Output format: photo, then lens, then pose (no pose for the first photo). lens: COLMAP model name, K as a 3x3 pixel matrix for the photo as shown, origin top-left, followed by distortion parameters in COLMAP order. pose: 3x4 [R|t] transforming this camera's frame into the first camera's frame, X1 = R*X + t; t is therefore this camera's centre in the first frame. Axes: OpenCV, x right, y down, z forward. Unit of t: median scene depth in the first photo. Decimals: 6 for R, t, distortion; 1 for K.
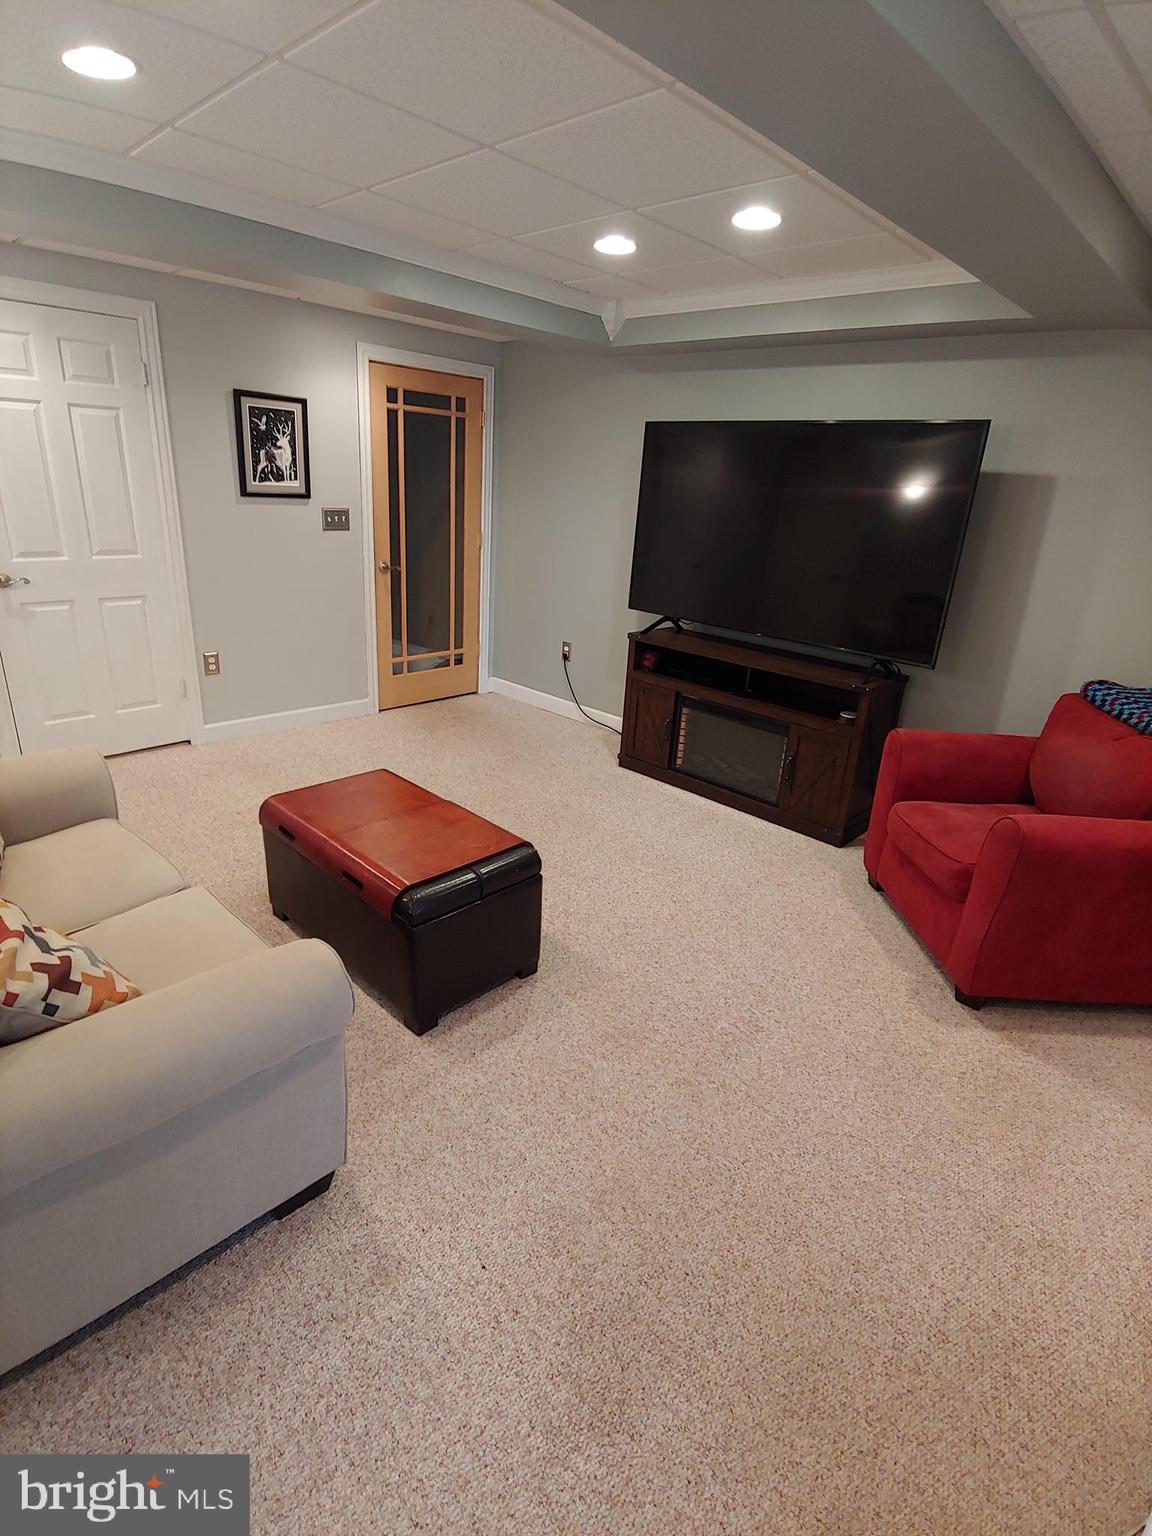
lens RADIAL K [[772.5, 0, 579.1], [0, 772.5, 768.9], [0, 0, 1]] dist [-0.009306, -0.006036]
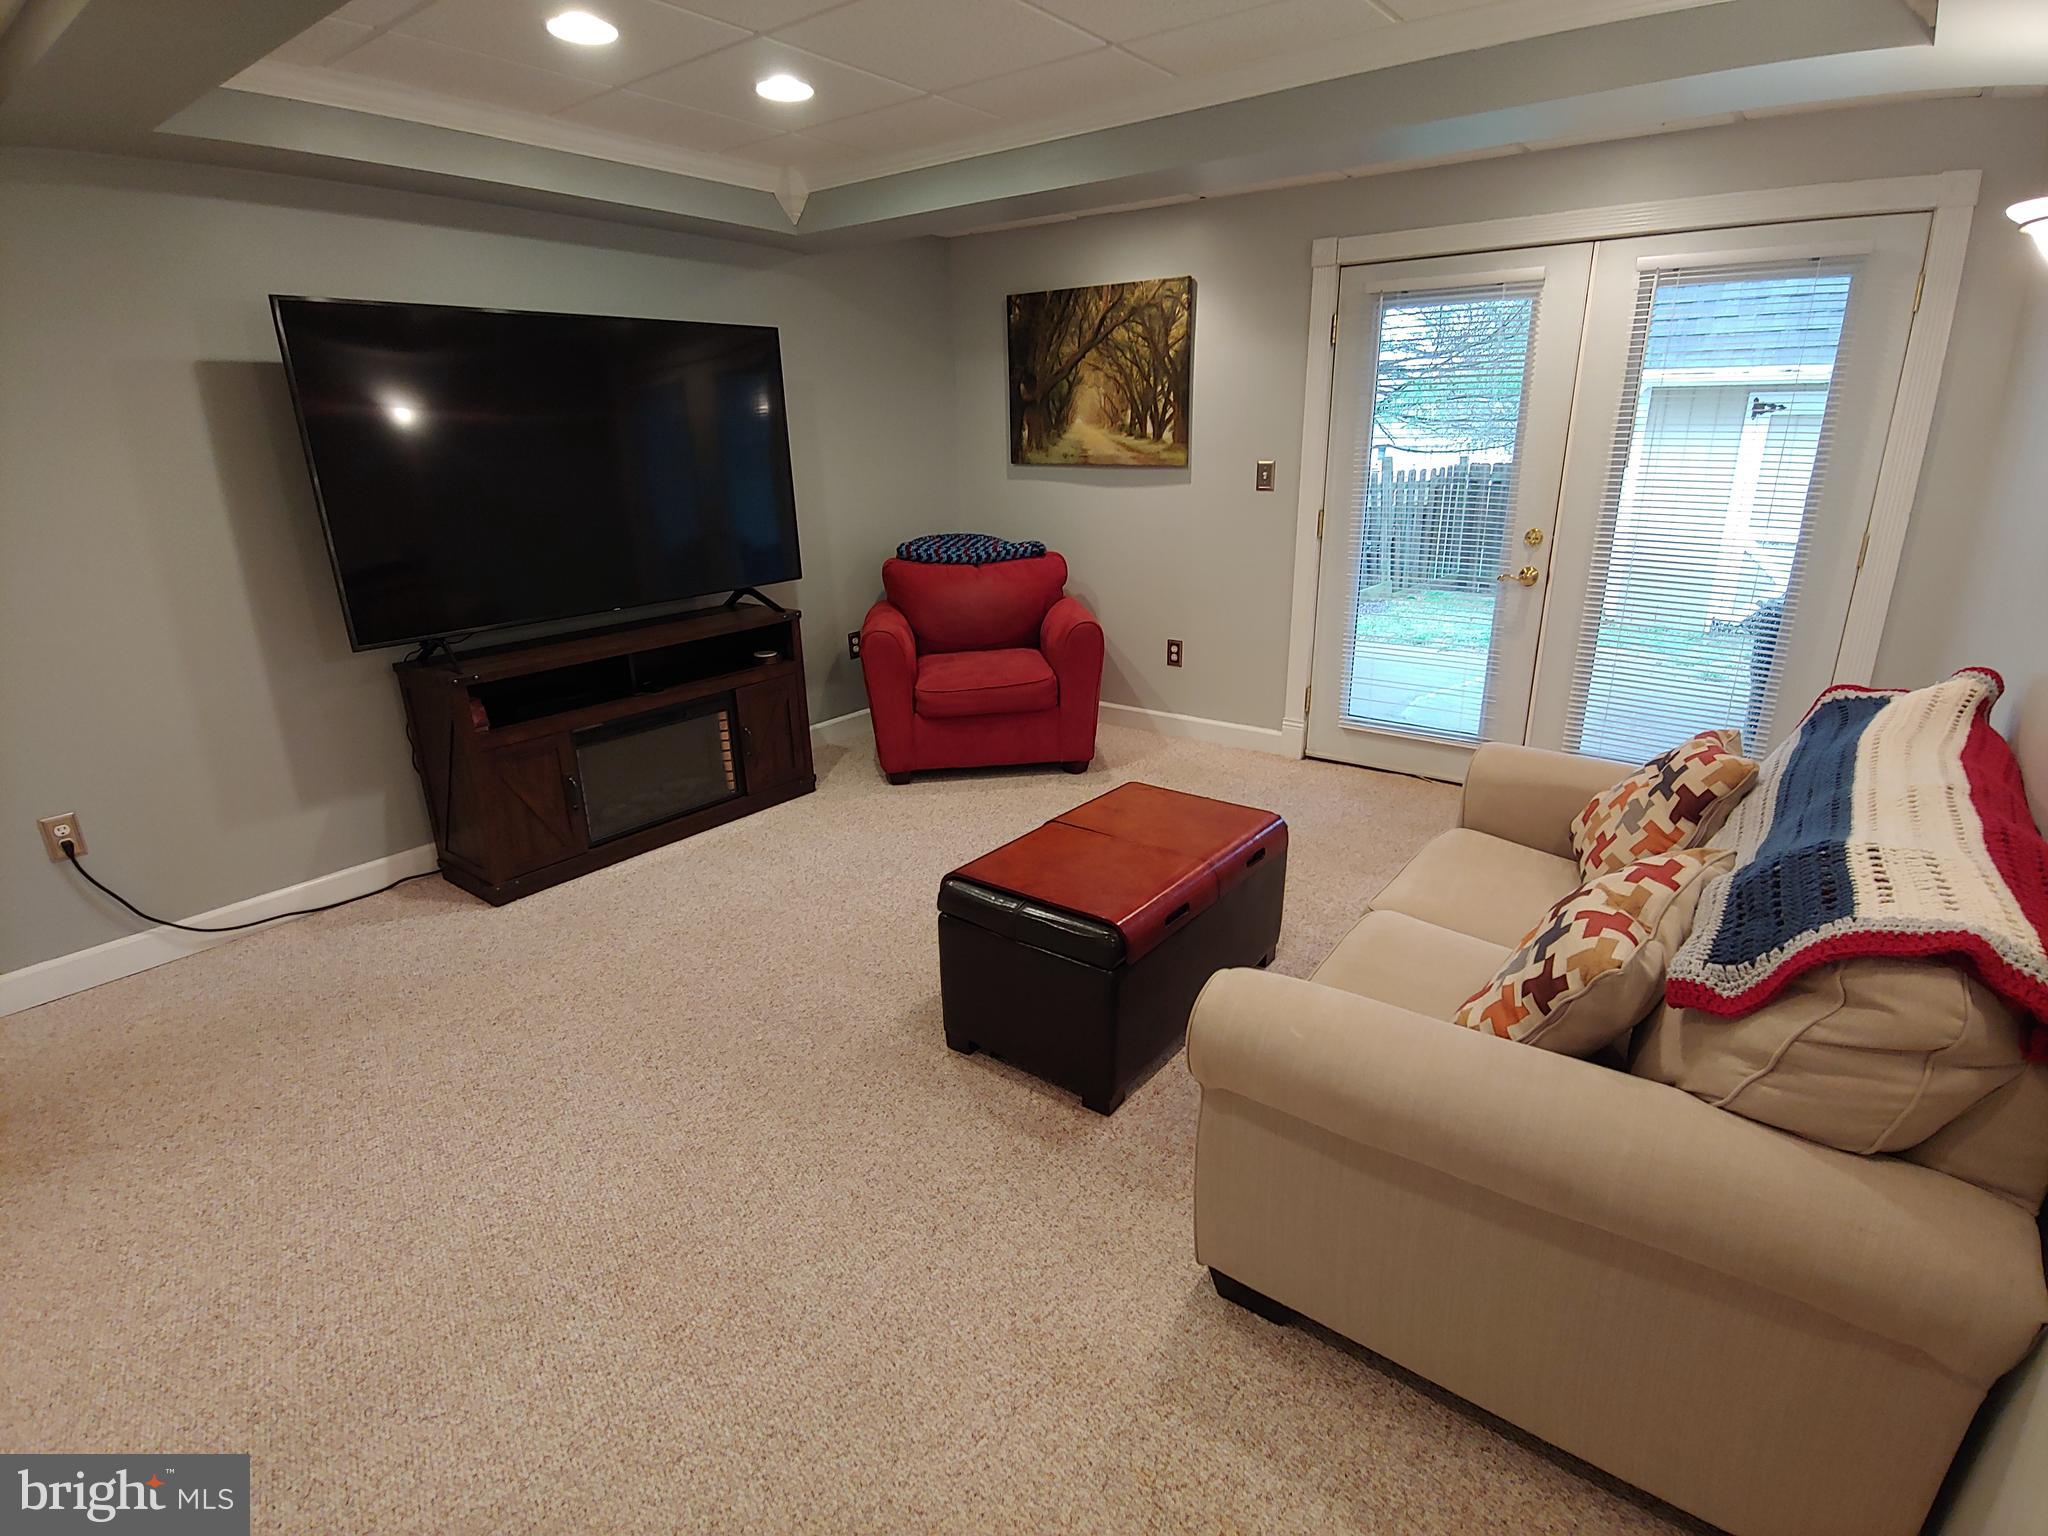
lens RADIAL K [[1030.0, 0, 1044.6], [0, 1030.0, 771.8], [0, 0, 1]] dist [-0.009306, -0.006036]
pose [[-0.111469, -0.379125, 0.918607, -0.731047], [0.355079, 0.848153, 0.393135, -0.272711], [-0.928167, 0.370000, 0.040076, 0.628623]]
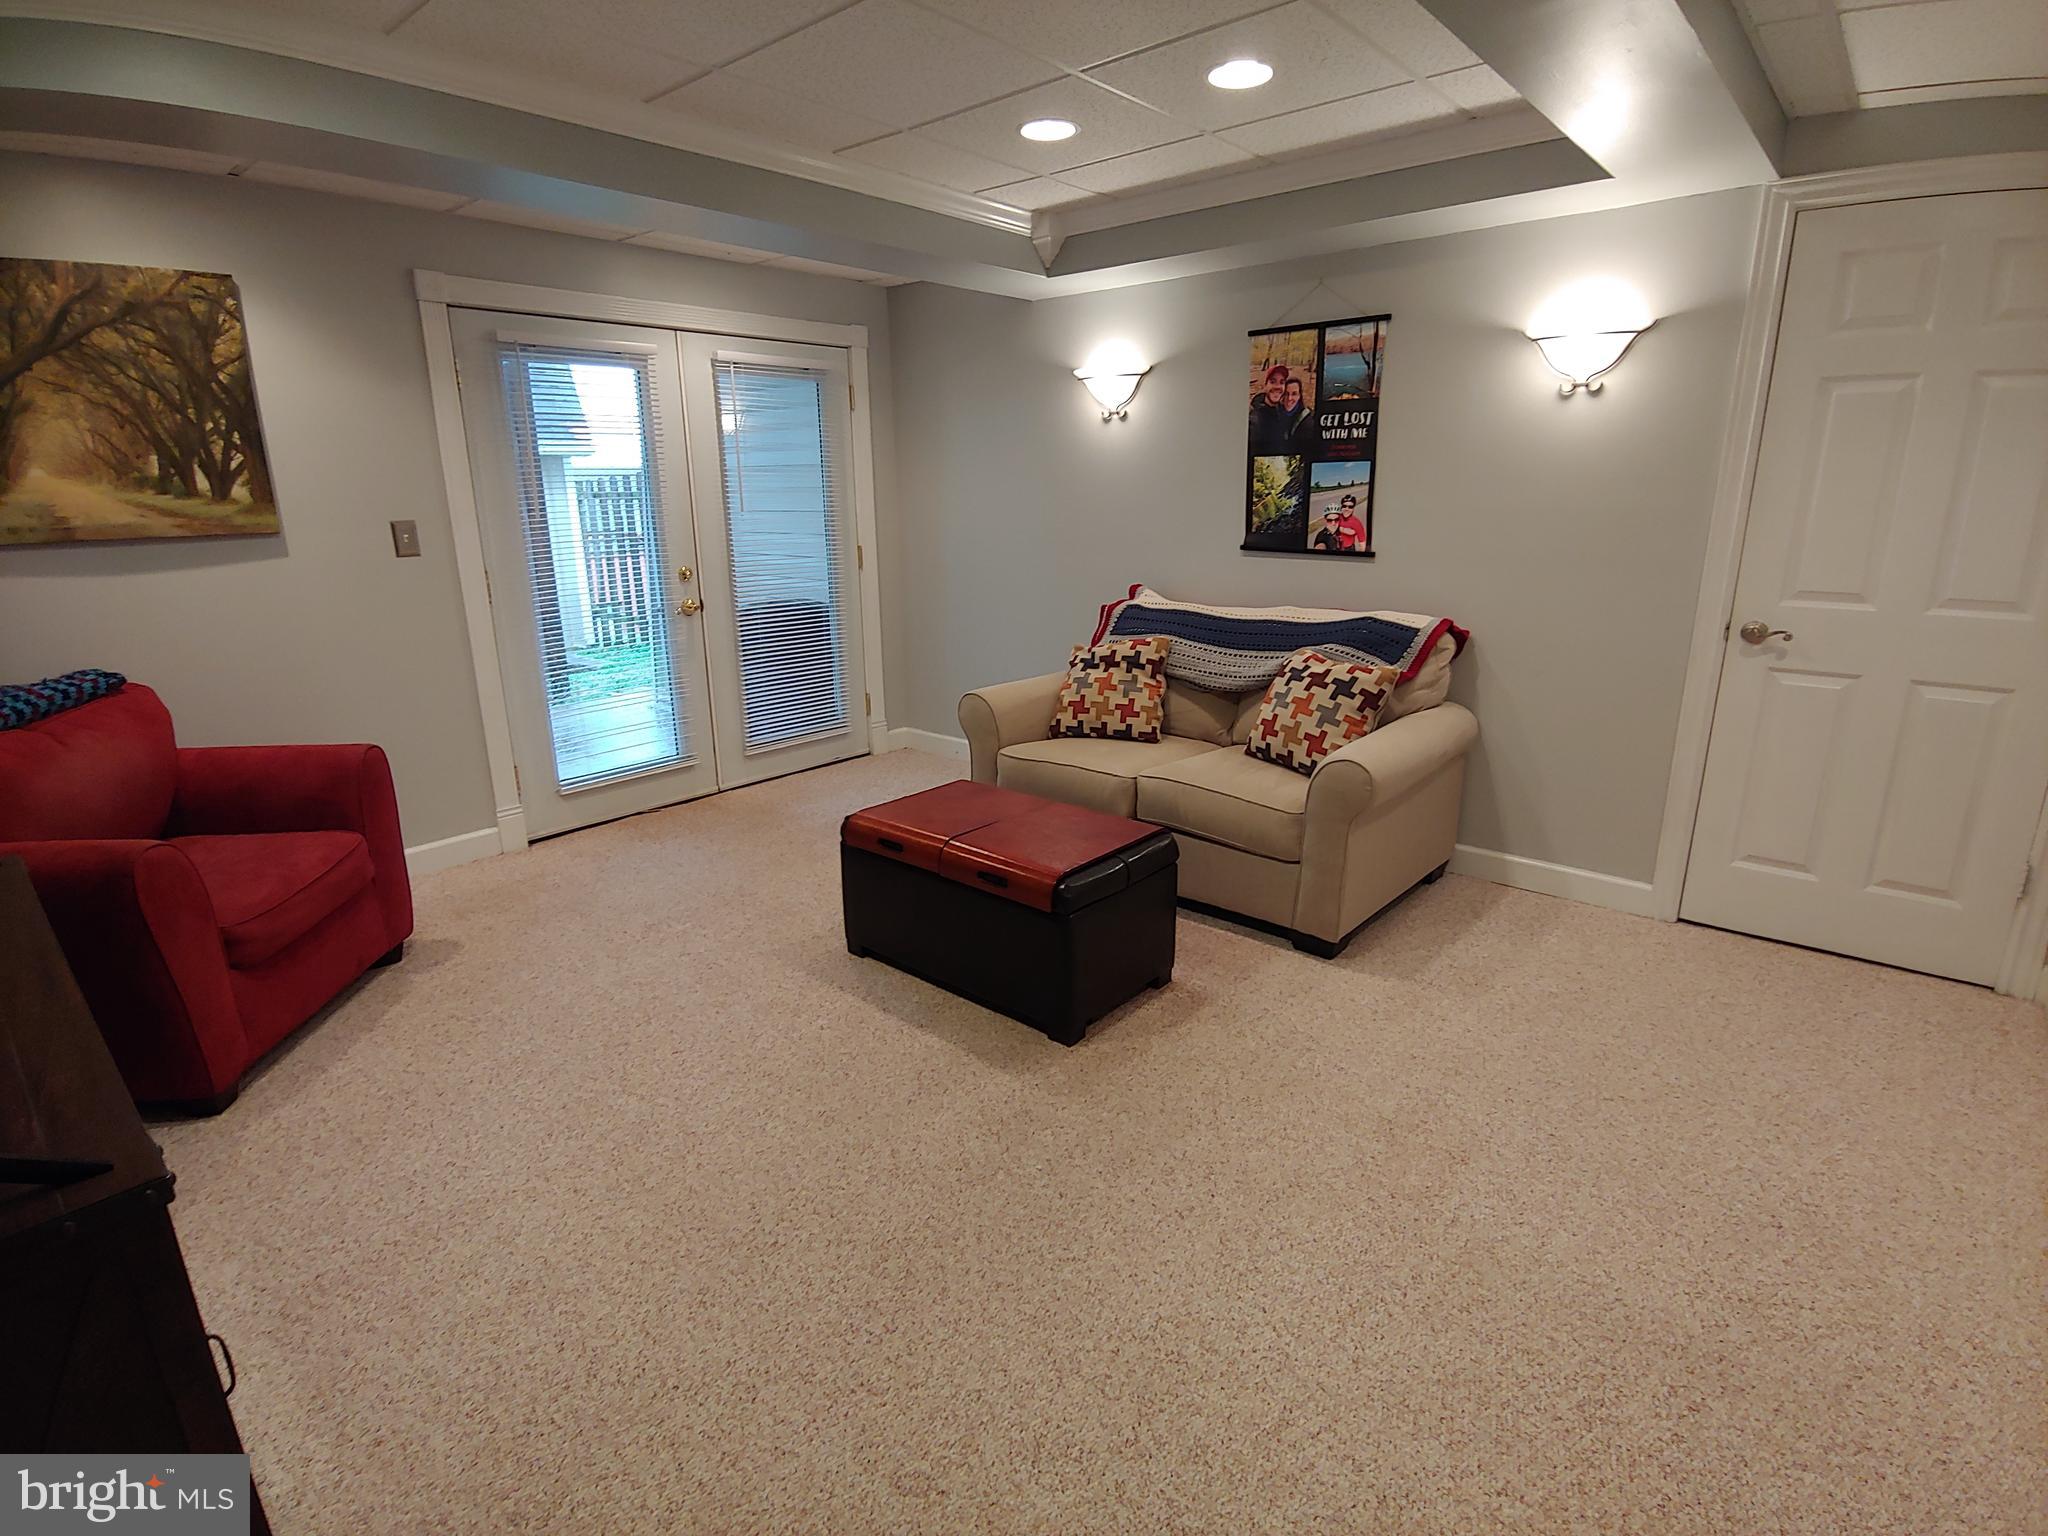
lens RADIAL K [[1030.0, 0, 1023.2], [0, 1030.0, 770.2], [0, 0, 1]] dist [-0.009306, -0.006036]
pose [[-0.997802, -0.041951, -0.051291, -0.115257], [-0.064099, 0.807269, 0.586692, -0.431043], [0.016793, 0.588691, -0.808184, 1.217034]]
